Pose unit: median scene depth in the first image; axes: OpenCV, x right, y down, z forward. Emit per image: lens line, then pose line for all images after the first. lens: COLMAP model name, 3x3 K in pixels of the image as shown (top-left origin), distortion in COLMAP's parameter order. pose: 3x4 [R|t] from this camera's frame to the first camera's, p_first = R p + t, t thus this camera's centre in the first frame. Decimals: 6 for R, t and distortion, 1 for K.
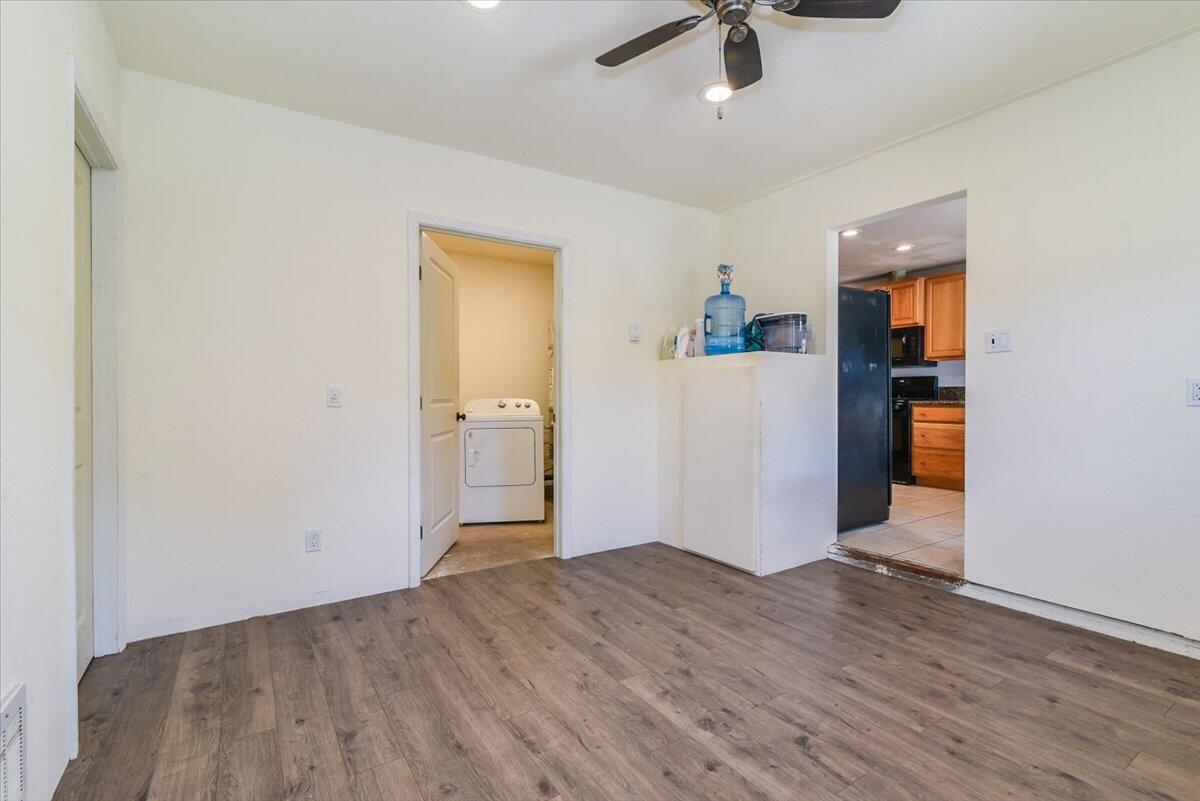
lens RADIAL K [[549.7, 0, 597.9], [0, 549.7, 408.9], [0, 0, 1]] dist [-0.014049, 0.000126]
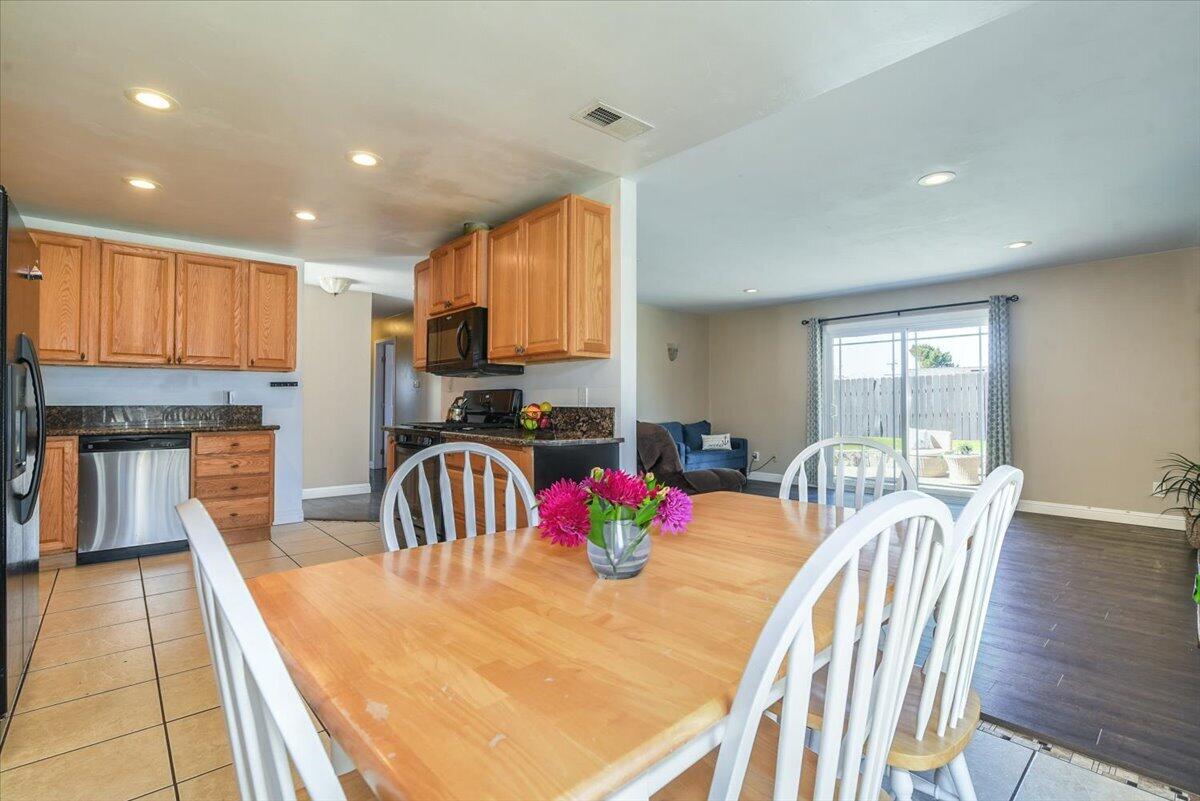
lens RADIAL K [[548.0, 0, 600.4], [0, 548.0, 393.3], [0, 0, 1]] dist [-0.015254, 0.000109]
pose [[0.988034, 0.003025, 0.154205, 0.618927], [0.000171, 0.999786, -0.020708, -0.042124], [-0.154235, 0.020486, 0.987822, 0.365230]]
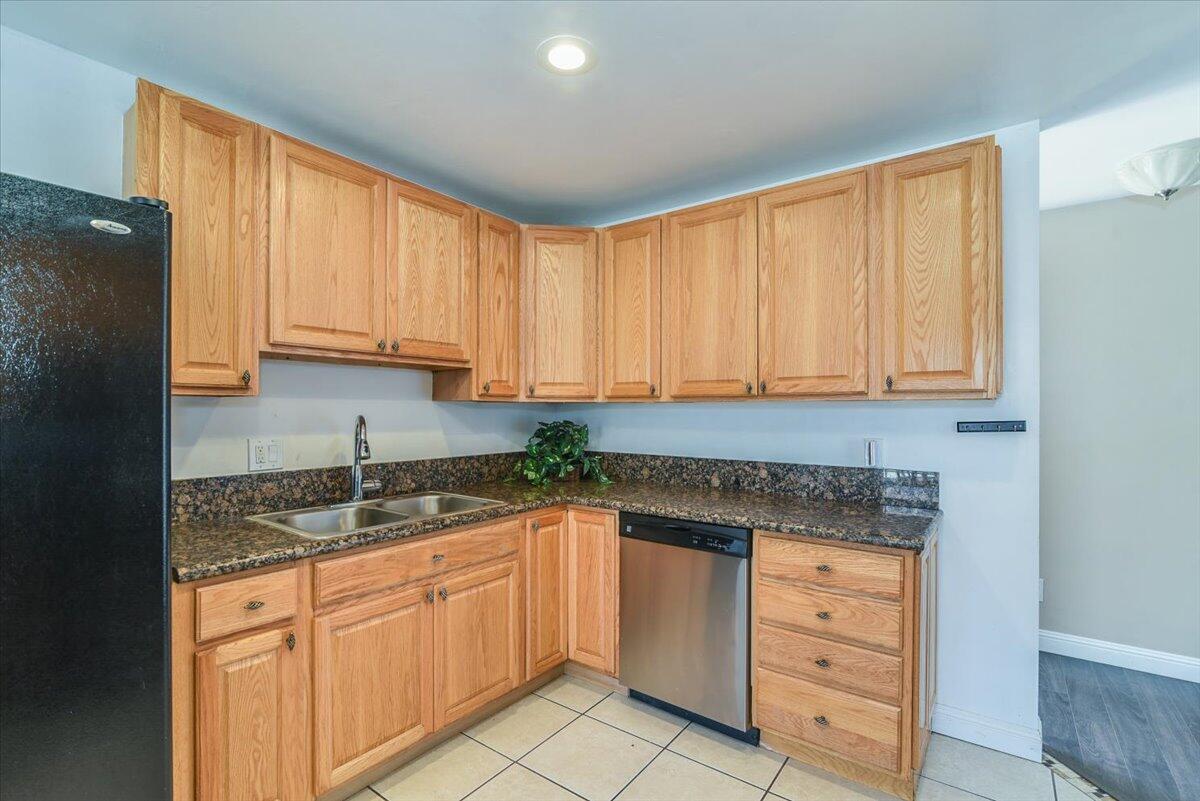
lens RADIAL K [[549.7, 0, 597.9], [0, 549.7, 408.9], [0, 0, 1]] dist [-0.014049, 0.000126]
pose [[0.354220, 0.000365, -0.935162, 0.516520], [-0.008192, 0.999963, -0.002712, -0.081623], [0.935126, 0.008621, 0.354210, 0.886865]]
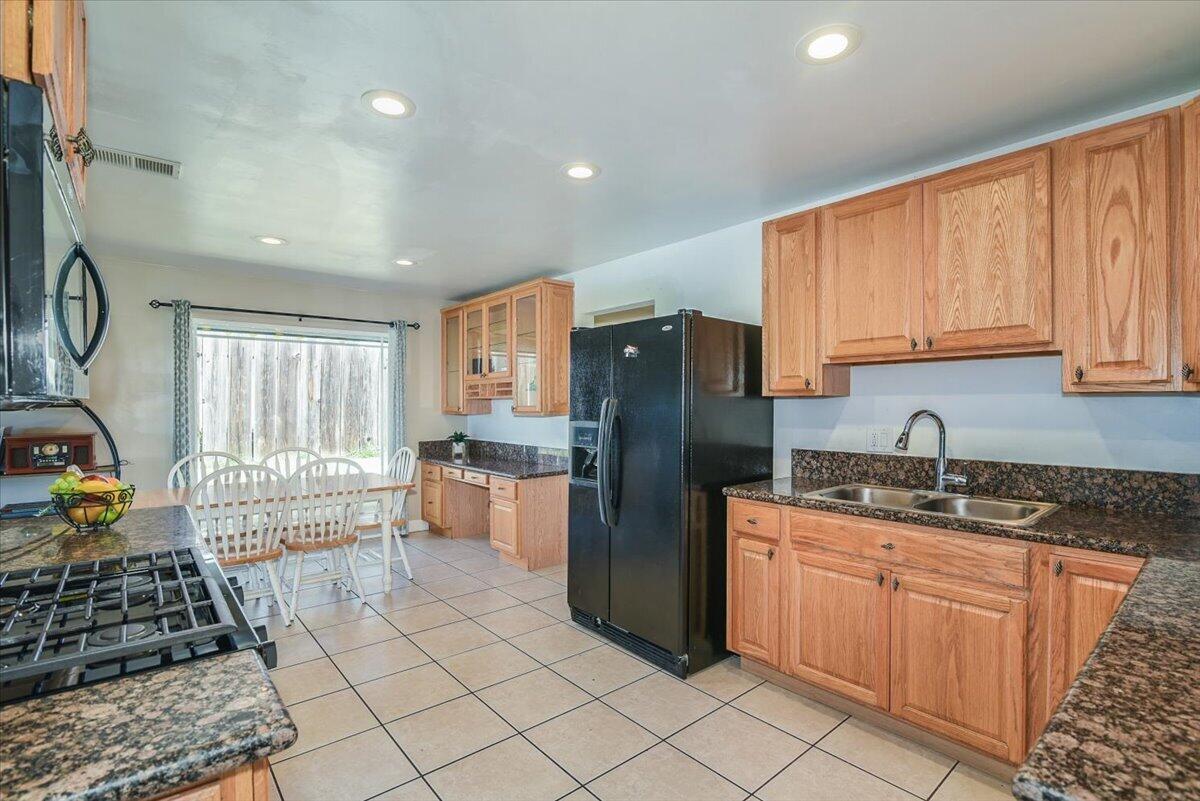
lens RADIAL K [[549.7, 0, 597.9], [0, 549.7, 408.9], [0, 0, 1]] dist [-0.014049, 0.000126]
pose [[-0.991158, 0.001728, -0.132679, 0.398663], [0.000275, 0.999940, 0.010966, -0.082132], [0.132690, 0.010833, -0.991098, 1.235359]]
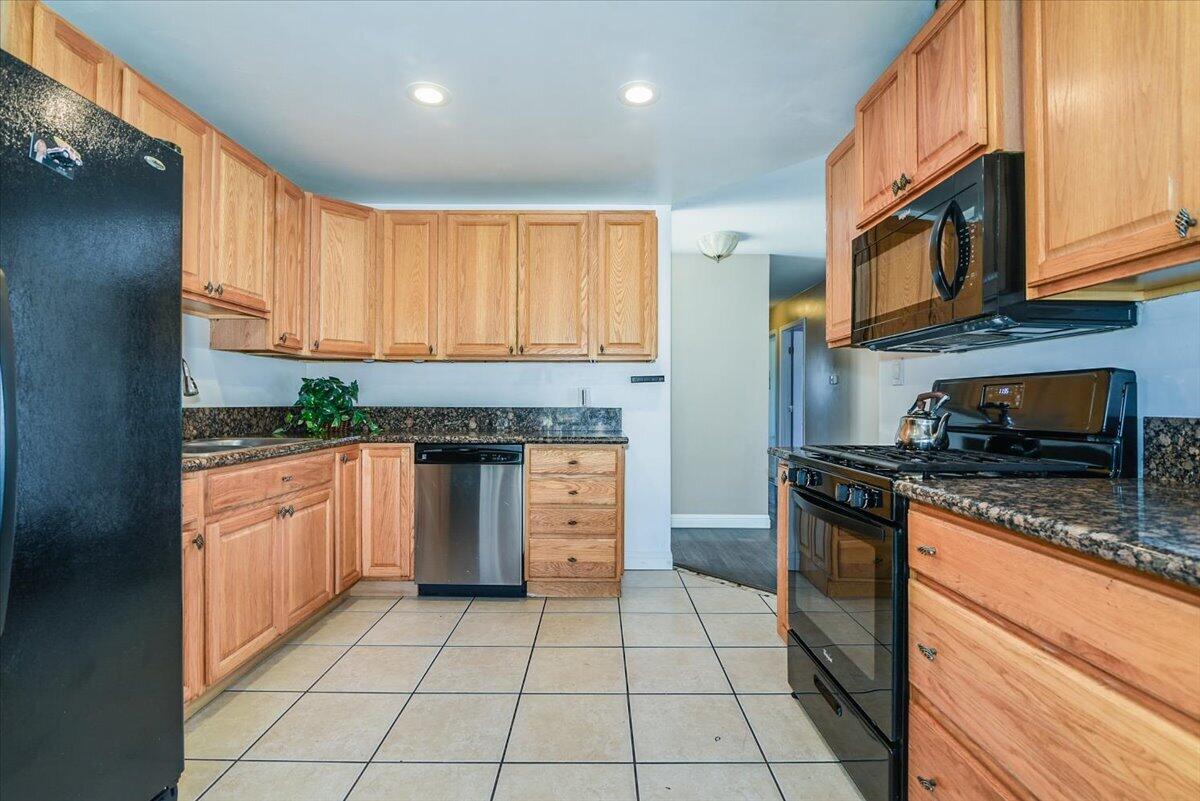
lens RADIAL K [[561.1, 0, 603.4], [0, 561.1, 397.1], [0, 0, 1]] dist [-0.018284, -0.000458]
pose [[0.846160, -0.002835, -0.532921, 0.563357], [-0.006425, 0.999859, -0.015521, -0.043231], [0.532890, 0.016557, 0.846022, 0.701986]]
